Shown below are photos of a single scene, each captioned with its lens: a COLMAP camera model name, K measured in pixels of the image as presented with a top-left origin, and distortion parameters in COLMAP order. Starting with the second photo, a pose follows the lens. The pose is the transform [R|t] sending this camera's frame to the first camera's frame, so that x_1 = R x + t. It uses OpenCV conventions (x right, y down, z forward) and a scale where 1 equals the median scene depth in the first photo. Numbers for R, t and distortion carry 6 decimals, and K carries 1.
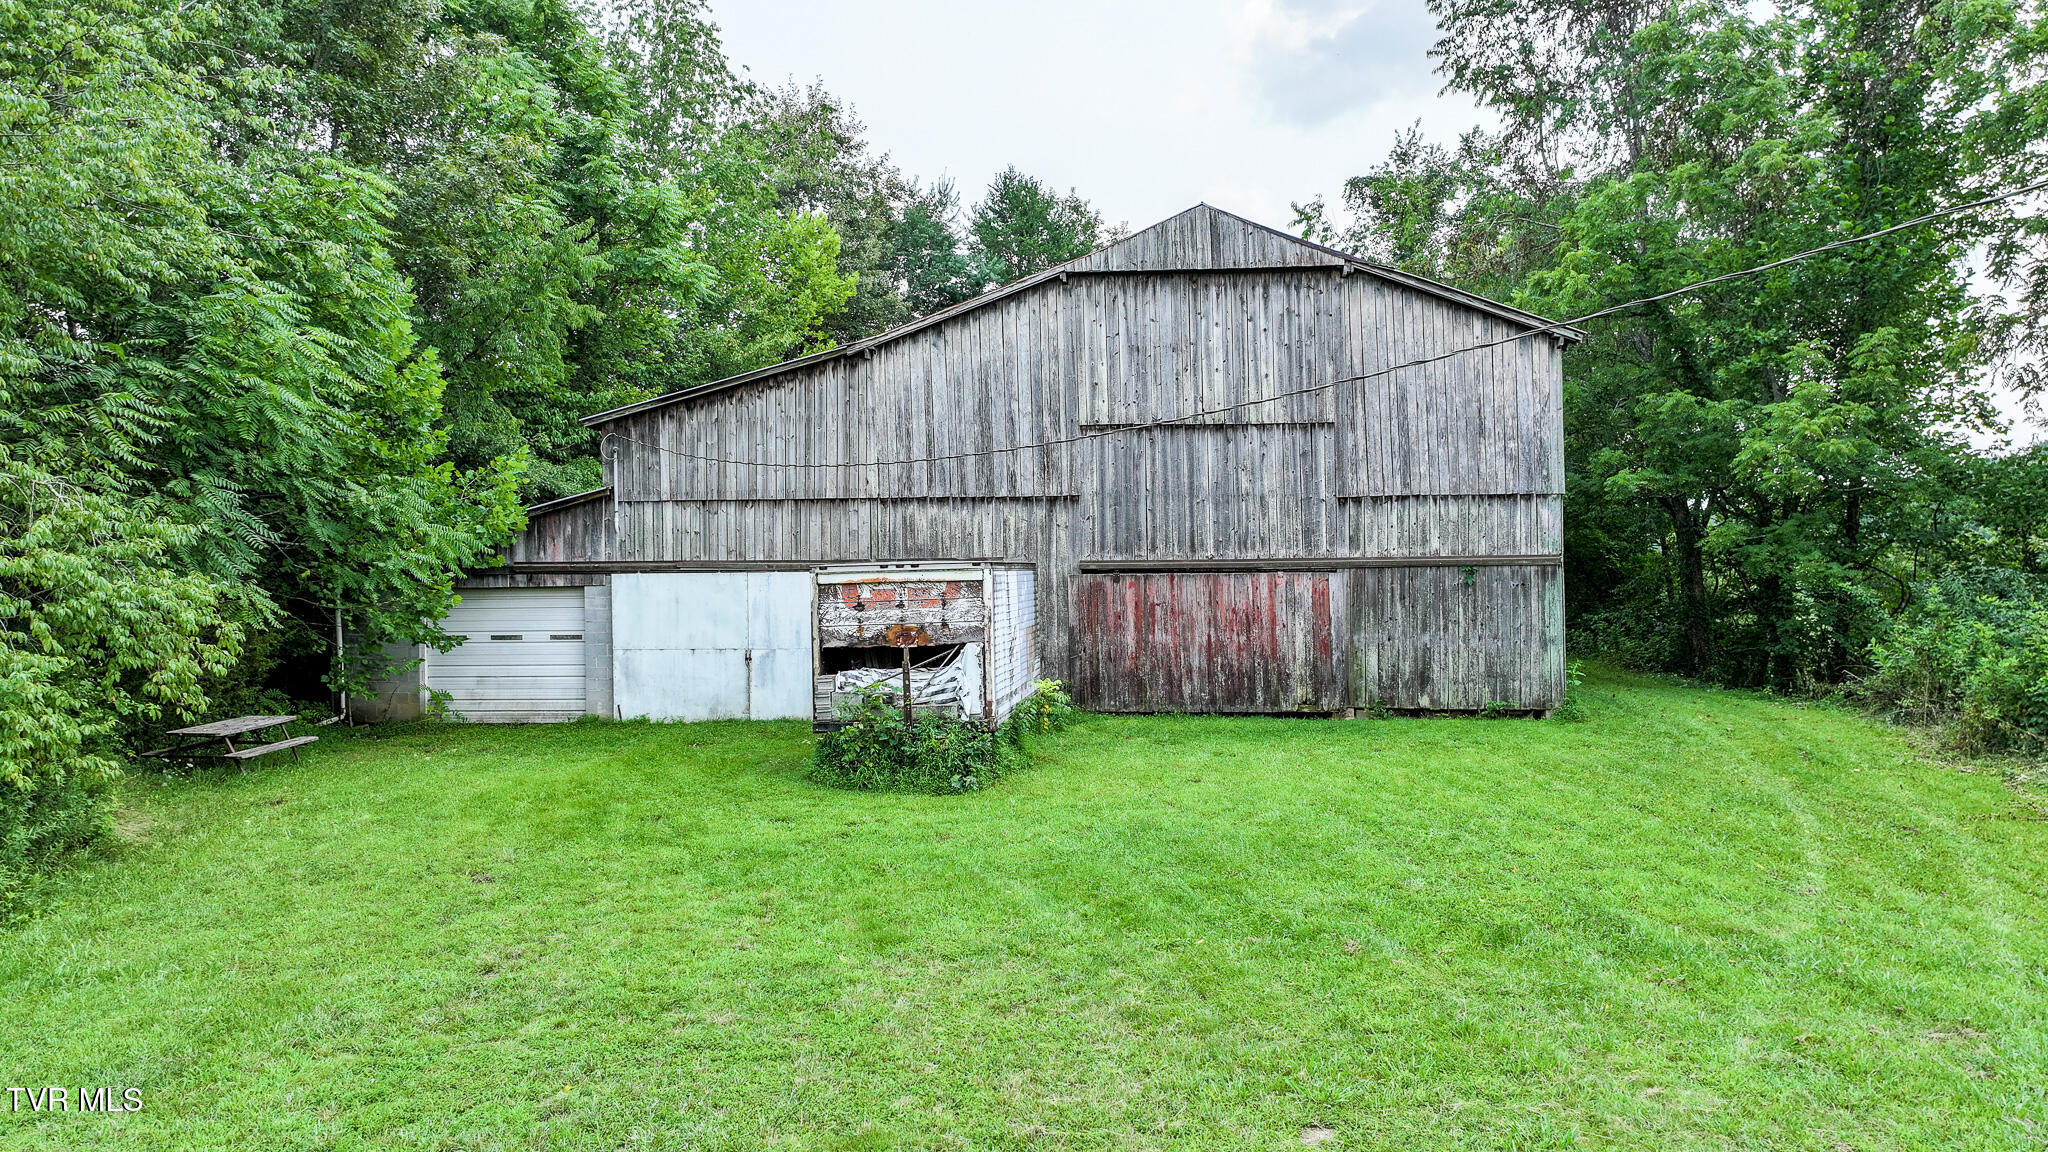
lens RADIAL K [[1448.9, 0, 1032.2], [0, 1448.9, 565.9], [0, 0, 1]] dist [0.013453, 0.004113]
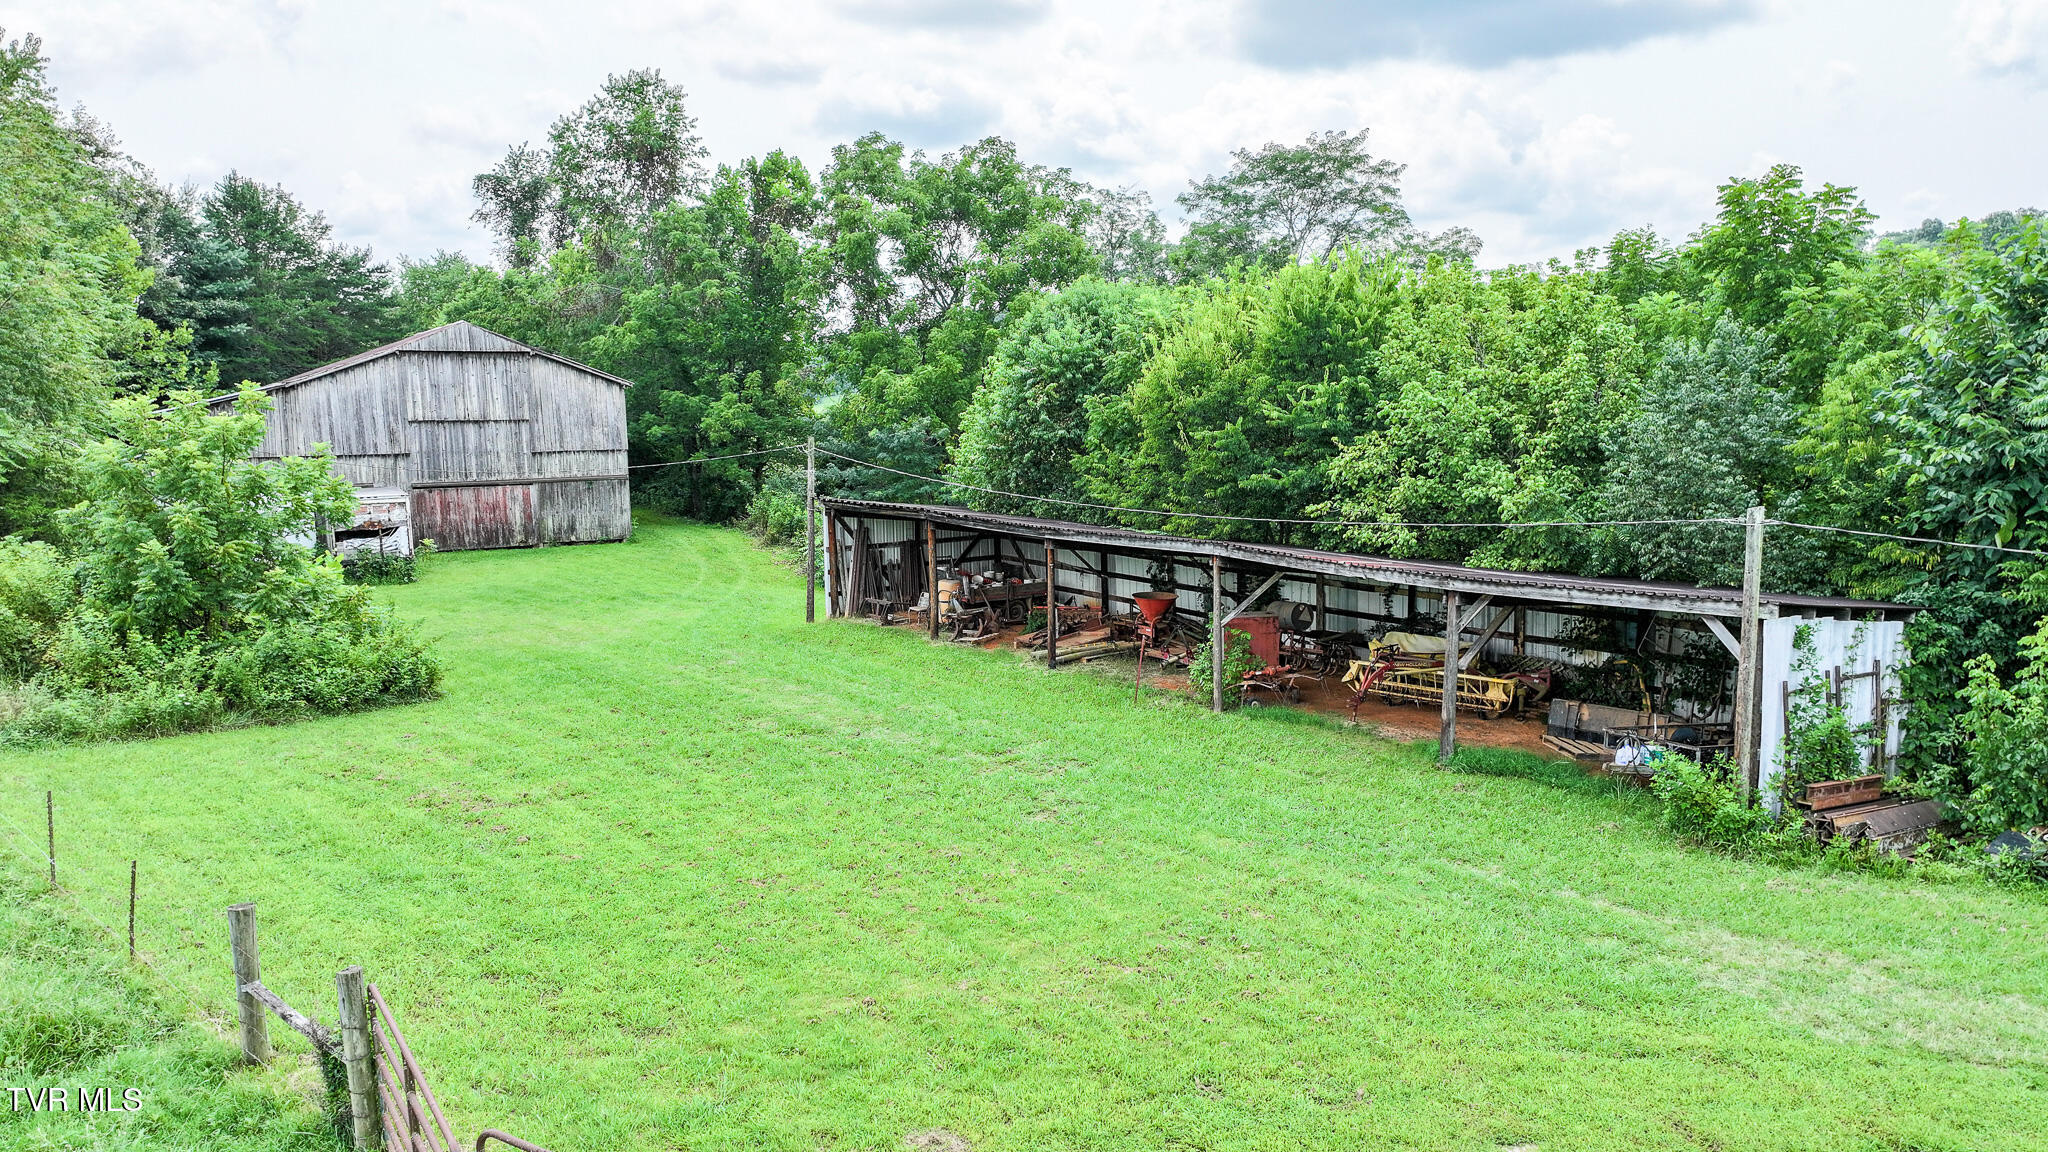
lens RADIAL K [[1448.9, 0, 1030.9], [0, 1448.9, 569.8], [0, 0, 1]] dist [0.013453, 0.004113]
pose [[0.818368, -0.071275, 0.570258, -0.466224], [0.001369, 0.992518, 0.122088, -0.141812], [-0.574693, -0.099132, 0.812343, -1.340112]]
